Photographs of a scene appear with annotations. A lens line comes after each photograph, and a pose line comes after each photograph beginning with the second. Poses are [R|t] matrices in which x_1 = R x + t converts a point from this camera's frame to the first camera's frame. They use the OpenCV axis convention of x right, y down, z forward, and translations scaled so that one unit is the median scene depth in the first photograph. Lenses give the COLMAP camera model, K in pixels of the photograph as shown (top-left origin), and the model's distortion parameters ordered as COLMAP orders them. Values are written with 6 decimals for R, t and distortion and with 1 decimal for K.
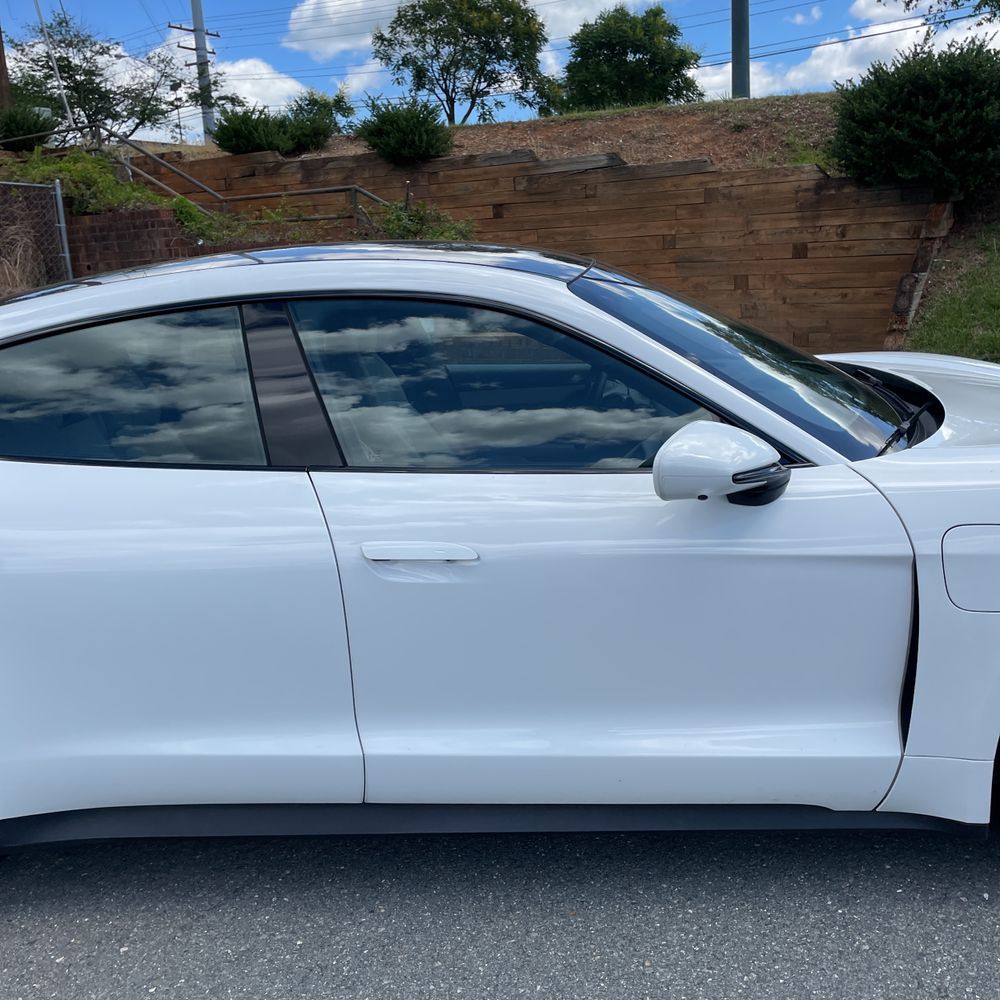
lens RADIAL K [[1024.8, 0, 531.2], [0, 1024.8, 494.7], [0, 0, 1]] dist [0.016275, 0.000000]
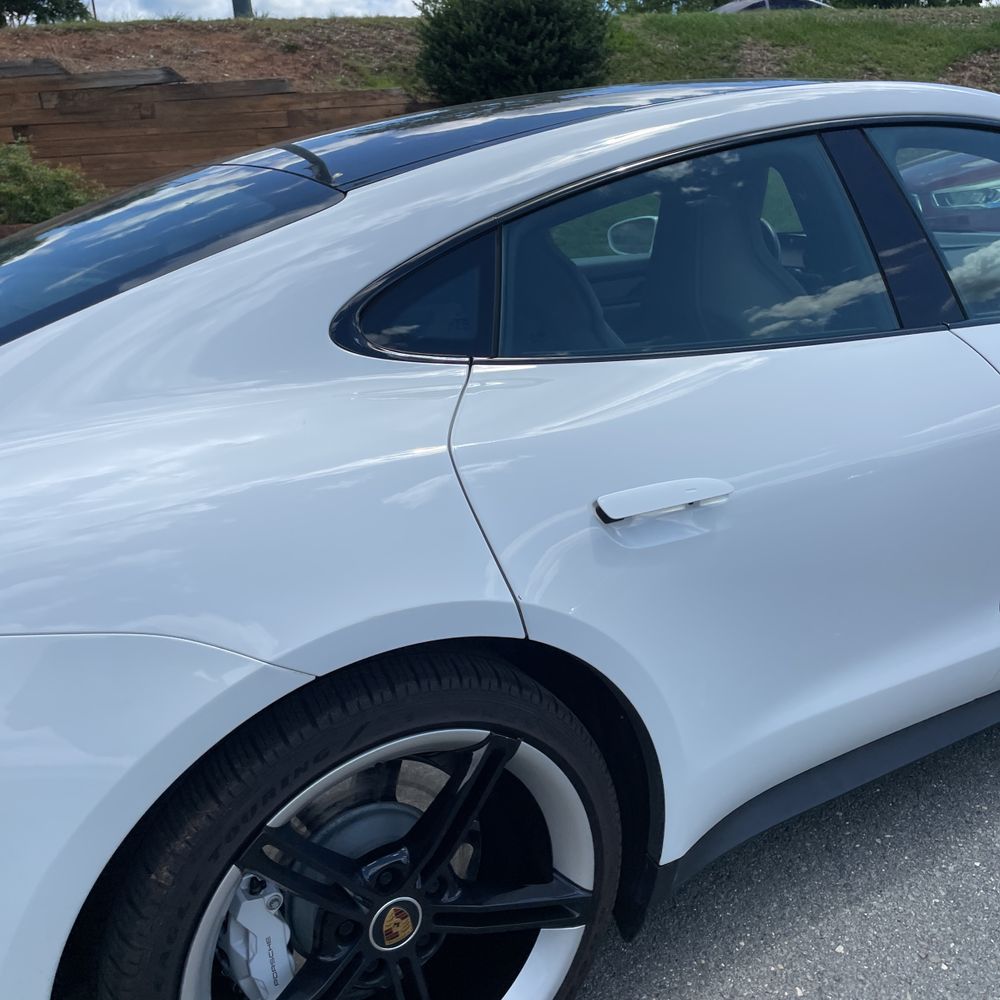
lens RADIAL K [[1024.8, 0, 500.9], [0, 1024.8, 503.4], [0, 0, 1]] dist [0.016275, 0.000000]
pose [[0.843595, -0.167029, 0.510341, -0.192563], [0.140736, 0.985943, 0.090051, -0.001715], [-0.518209, -0.004143, 0.855244, 0.089284]]
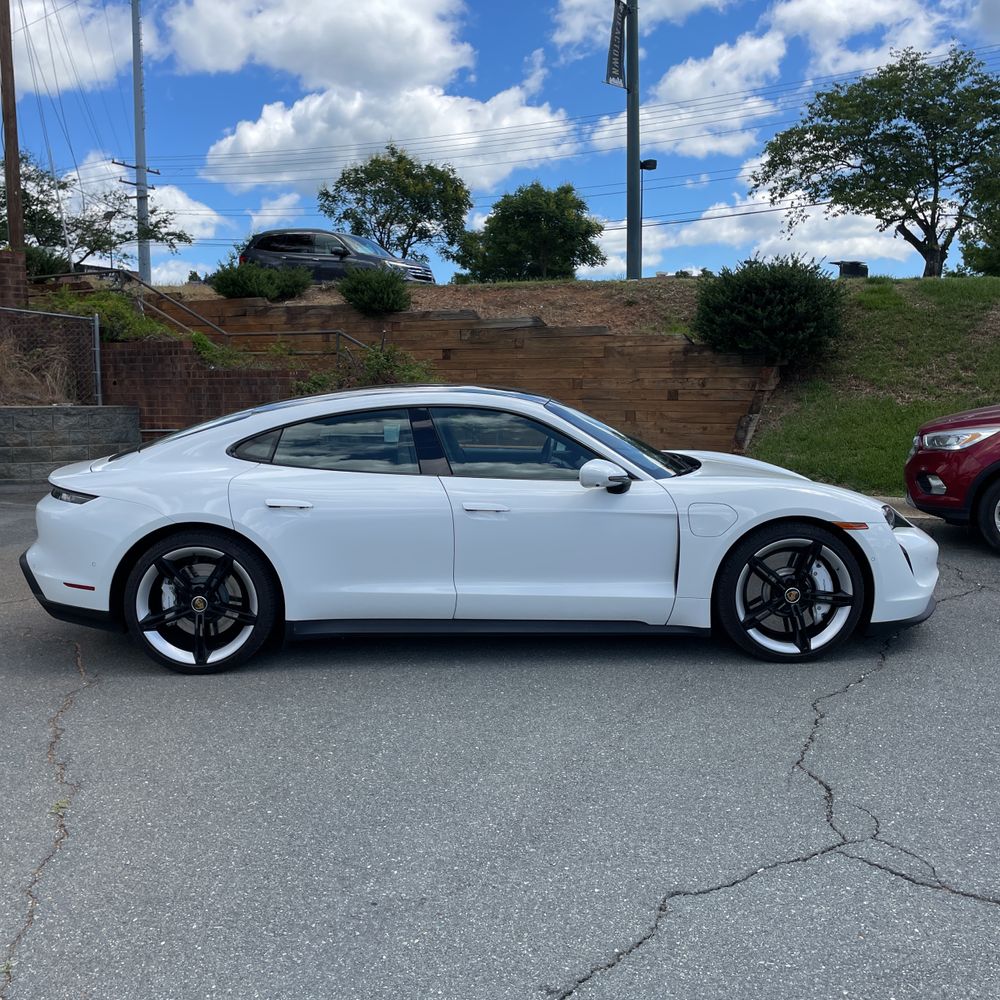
lens RADIAL K [[1024.8, 0, 516.2], [0, 1024.8, 489.5], [0, 0, 1]] dist [0.016275, 0.000000]
pose [[0.996127, 0.036866, 0.079820, -0.044301], [-0.026167, 0.991015, -0.131165, 0.063655], [-0.083939, 0.128569, 0.988142, -0.279913]]
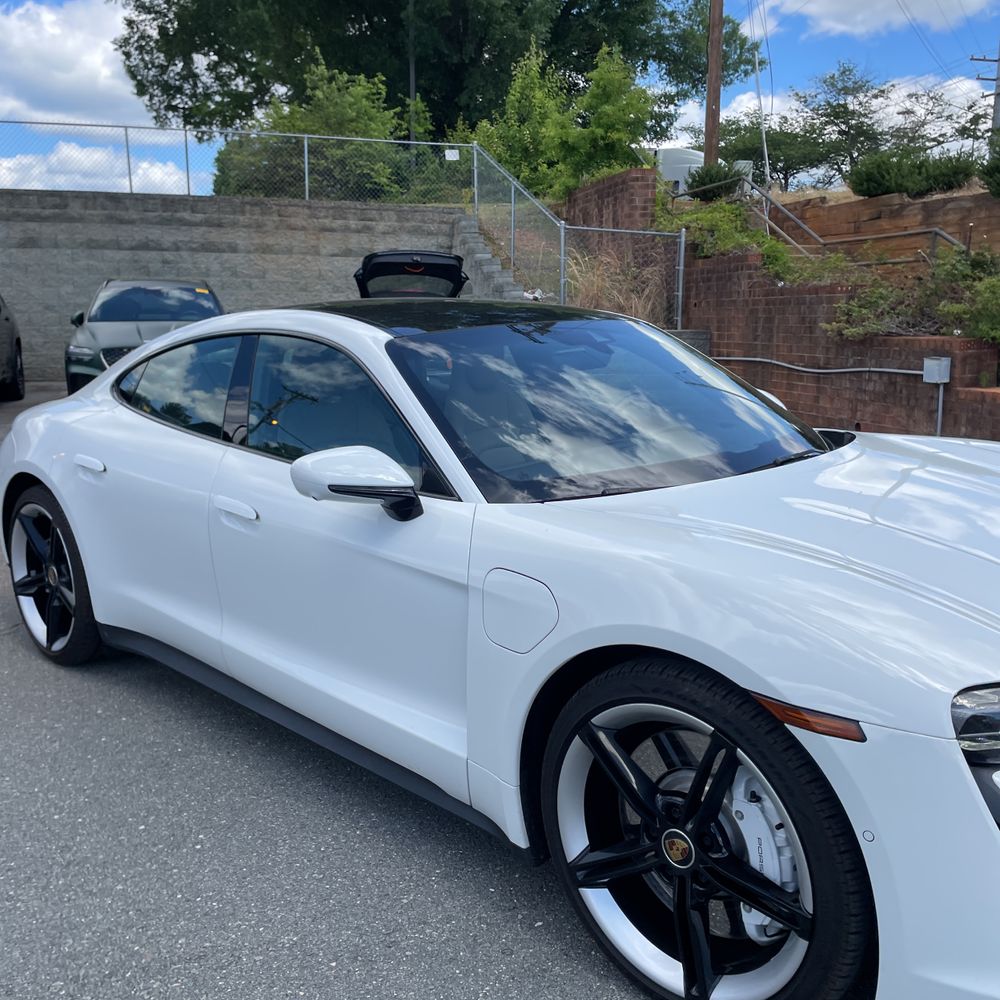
lens RADIAL K [[1024.8, 0, 493.9], [0, 1024.8, 499.2], [0, 0, 1]] dist [0.016275, 0.000000]
pose [[0.729869, 0.164855, -0.663411, 0.212937], [-0.182209, 0.982291, 0.043633, -0.017501], [0.658856, 0.089033, 0.746982, 0.024879]]
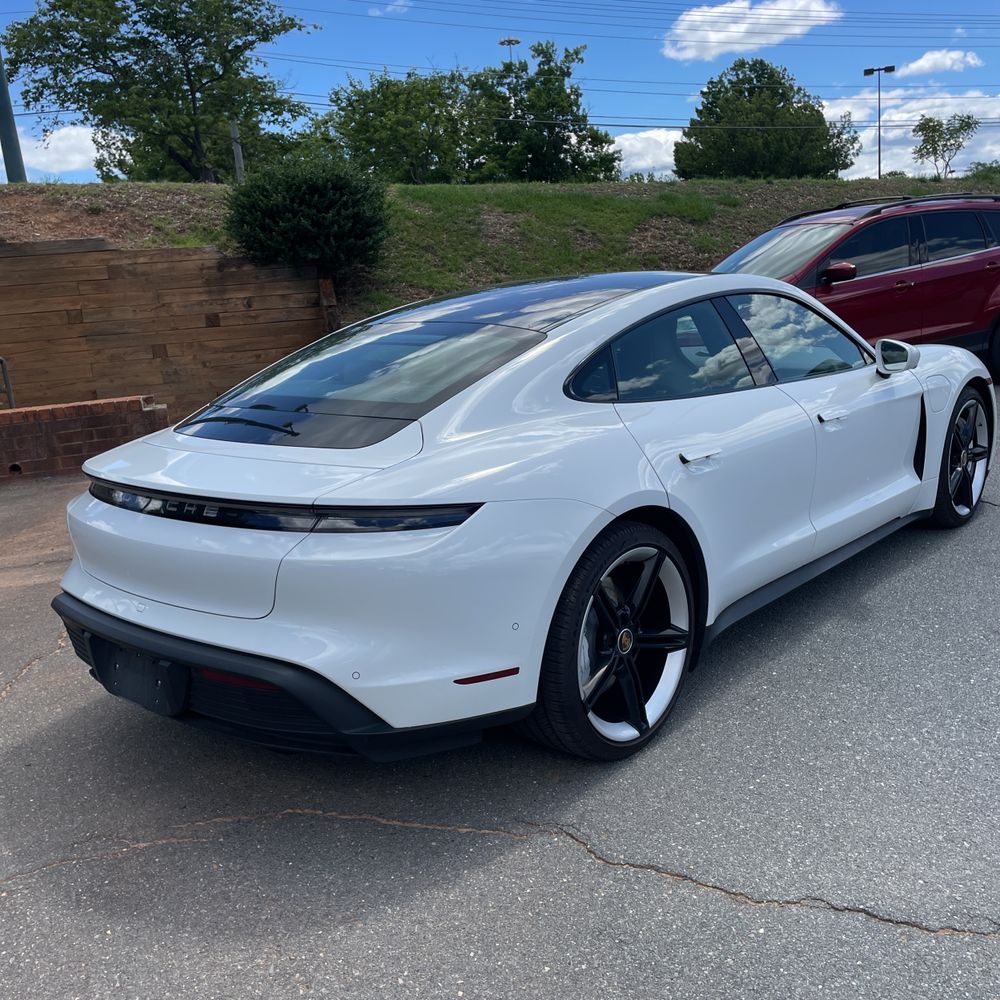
lens RADIAL K [[1024.8, 0, 523.4], [0, 1024.8, 495.1], [0, 0, 1]] dist [0.016275, 0.000000]
pose [[0.633925, -0.155291, 0.757644, -0.370119], [0.221794, 0.974989, 0.014263, 0.009178], [-0.740910, 0.158999, 0.652512, 0.034822]]
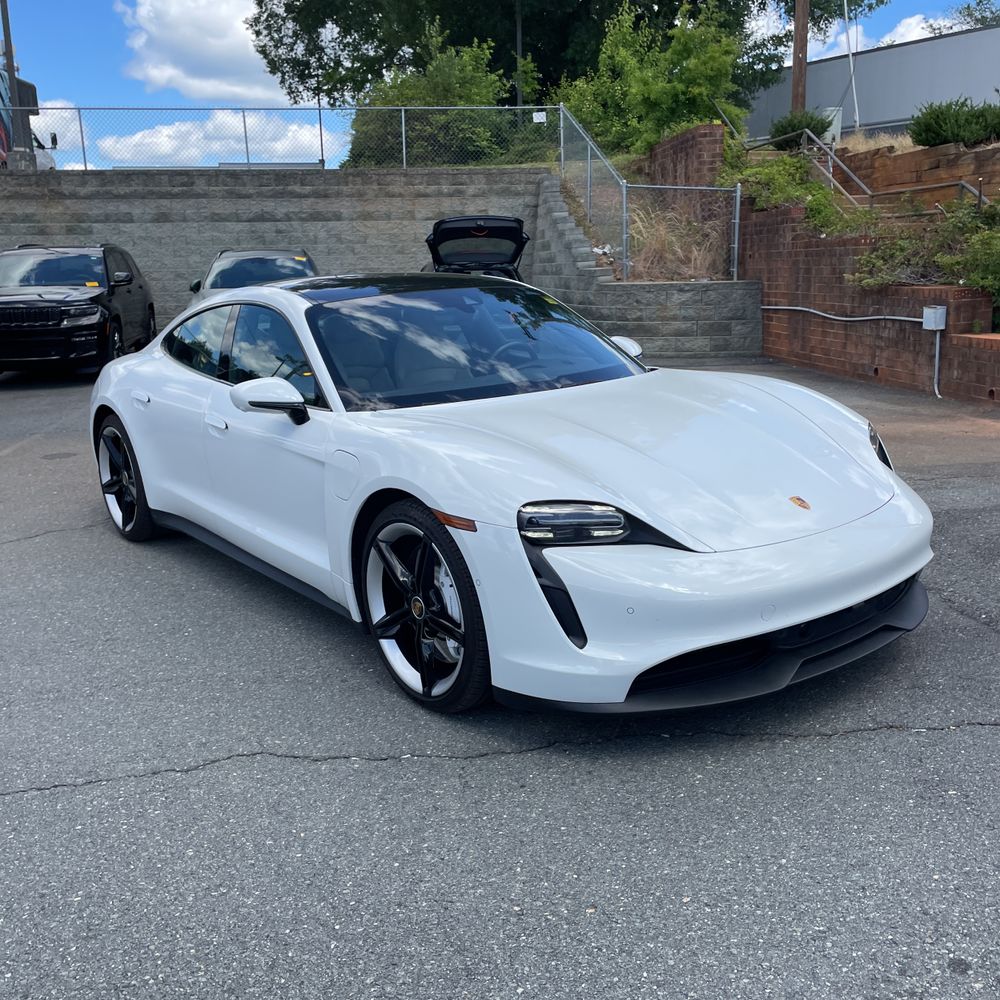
lens RADIAL K [[1024.8, 0, 493.3], [0, 1024.8, 497.9], [0, 0, 1]] dist [0.016275, 0.000000]
pose [[0.631454, 0.196486, -0.750106, 0.368625], [-0.173219, 0.978661, 0.110535, -0.025719], [0.755818, 0.060135, 0.652015, 0.000689]]
